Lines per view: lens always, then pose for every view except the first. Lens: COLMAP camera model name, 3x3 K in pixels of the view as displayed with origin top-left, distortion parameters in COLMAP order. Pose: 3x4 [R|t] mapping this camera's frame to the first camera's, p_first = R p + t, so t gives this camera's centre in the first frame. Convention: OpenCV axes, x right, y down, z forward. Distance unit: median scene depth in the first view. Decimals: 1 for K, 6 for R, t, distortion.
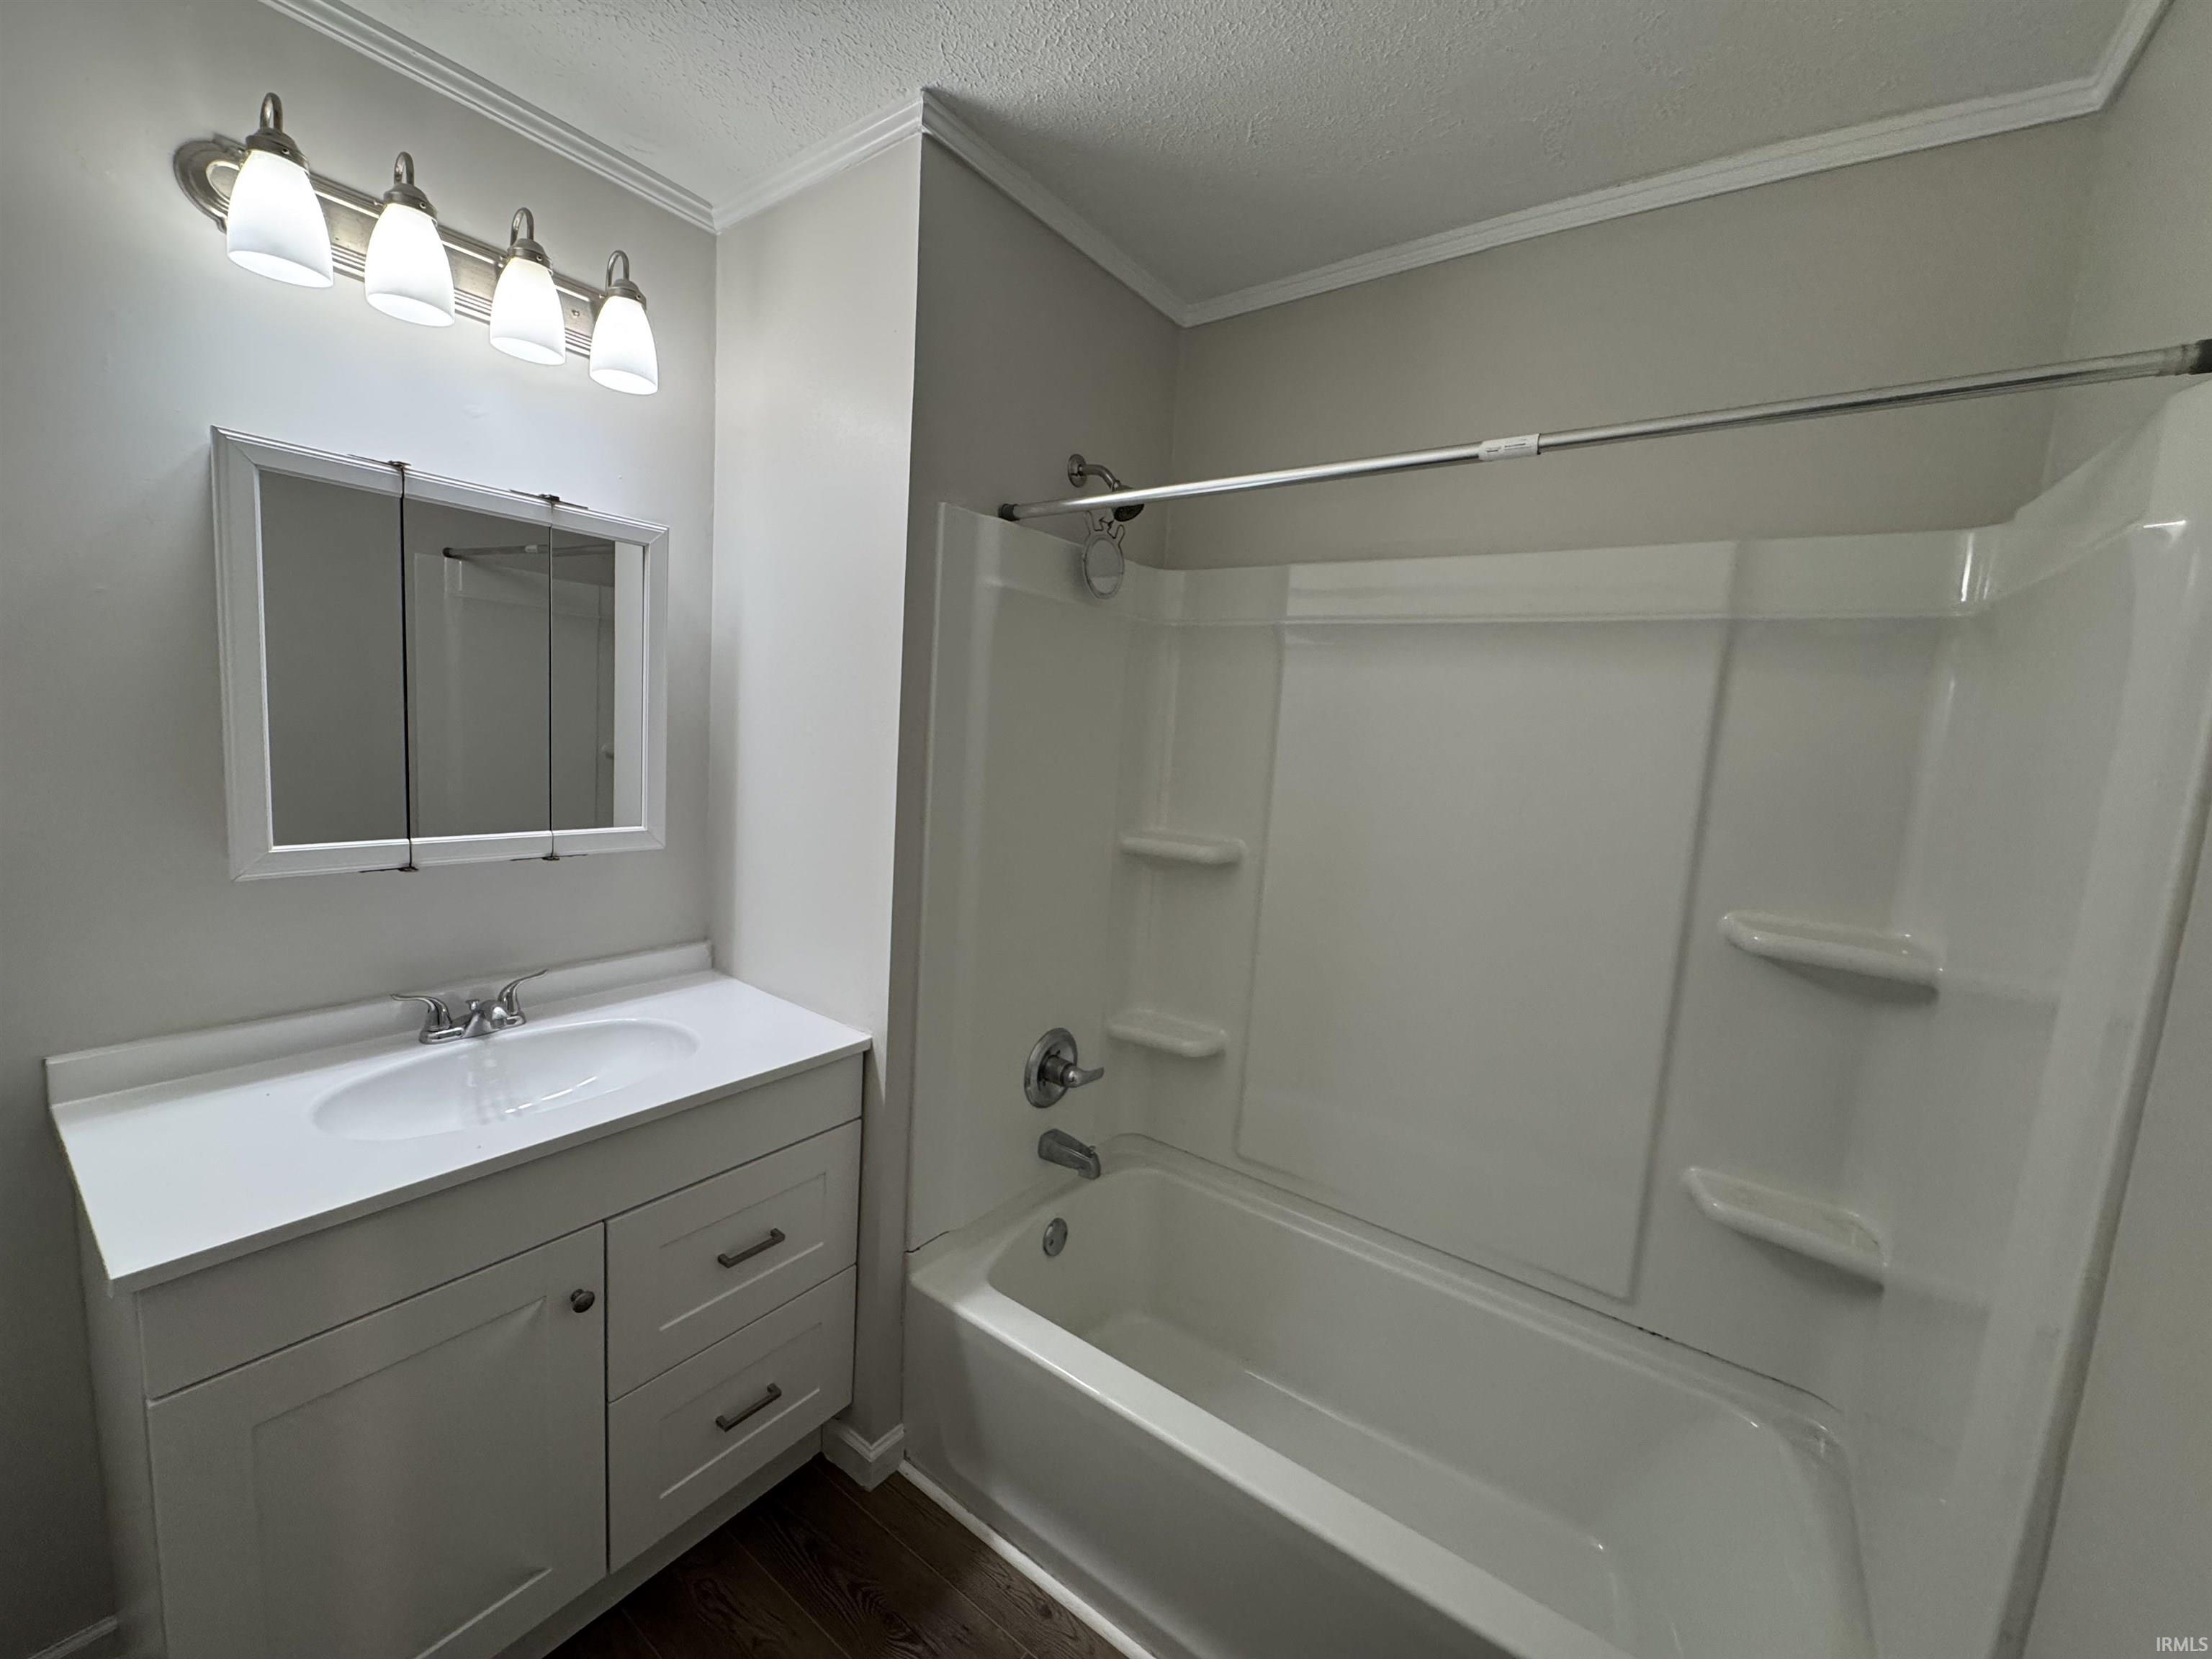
lens RADIAL K [[885.9, 0, 1112.3], [0, 885.9, 827.5], [0, 0, 1]] dist [-0.000290, 0.000152]
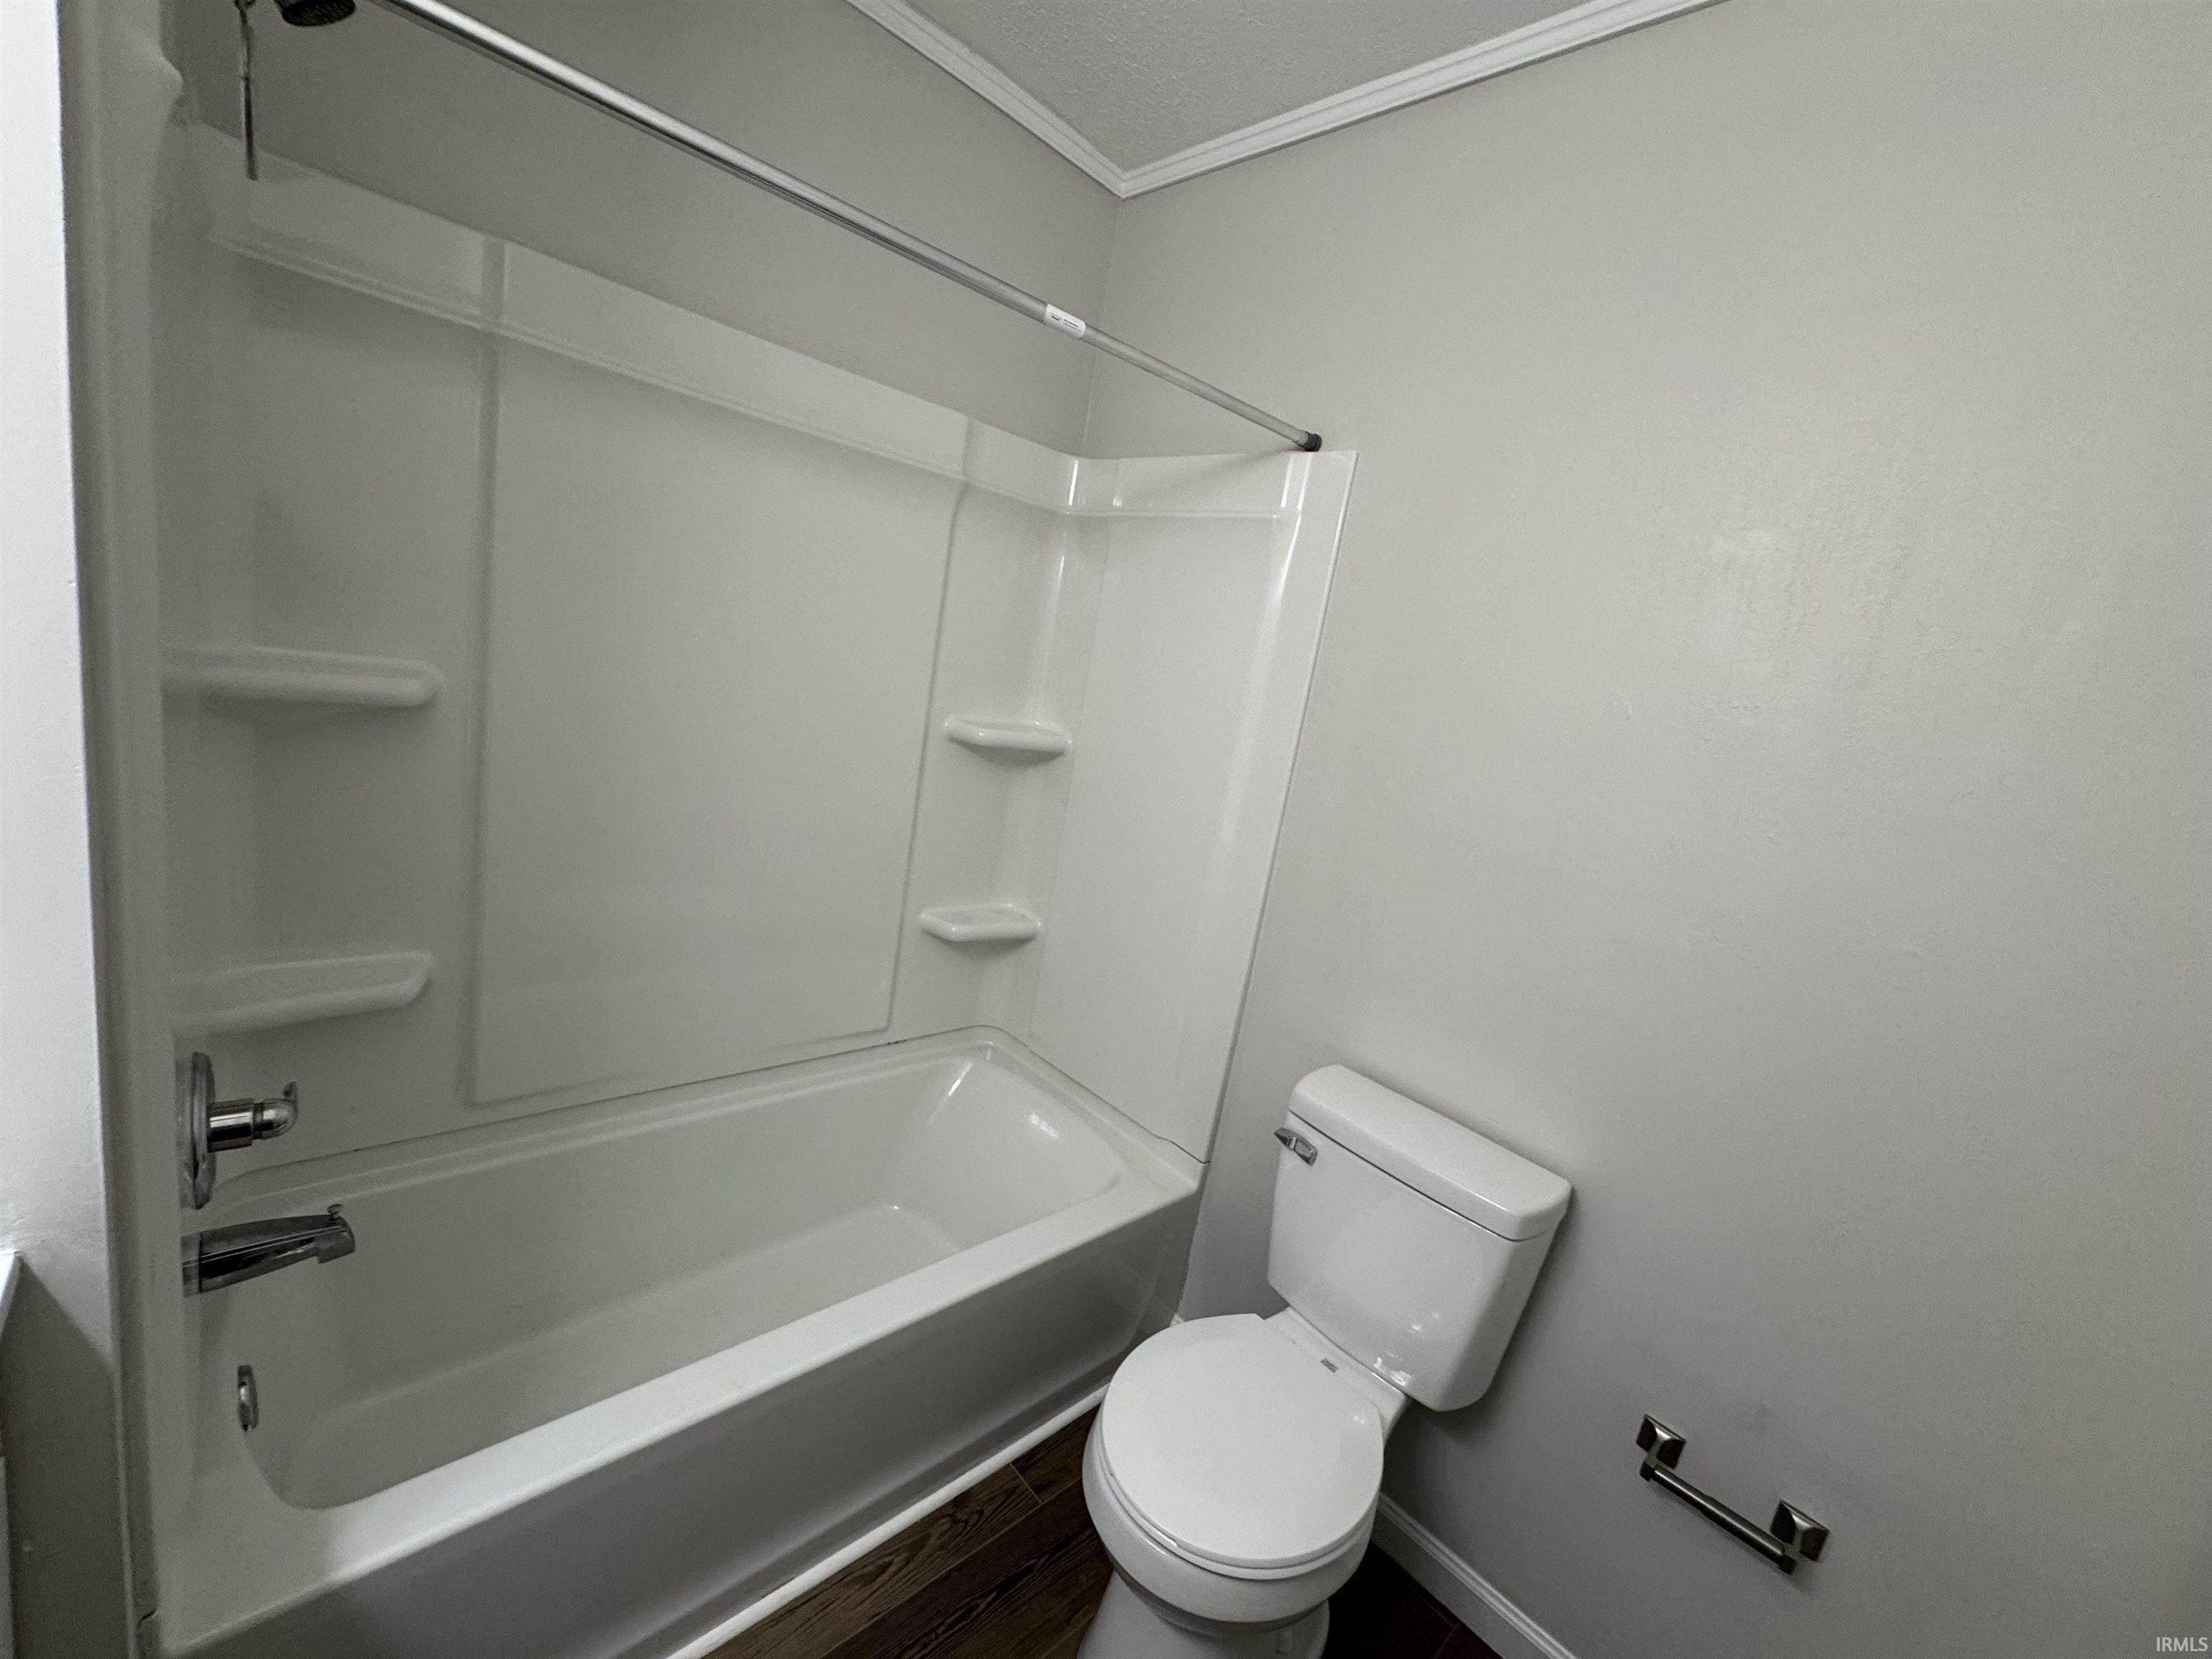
lens RADIAL K [[885.9, 0, 1112.3], [0, 885.9, 827.5], [0, 0, 1]] dist [-0.000290, 0.000152]
pose [[0.196861, -0.216131, 0.956312, -0.577170], [-0.038753, 0.972922, 0.227862, -0.053986], [-0.979665, -0.081918, 0.183155, 0.537778]]
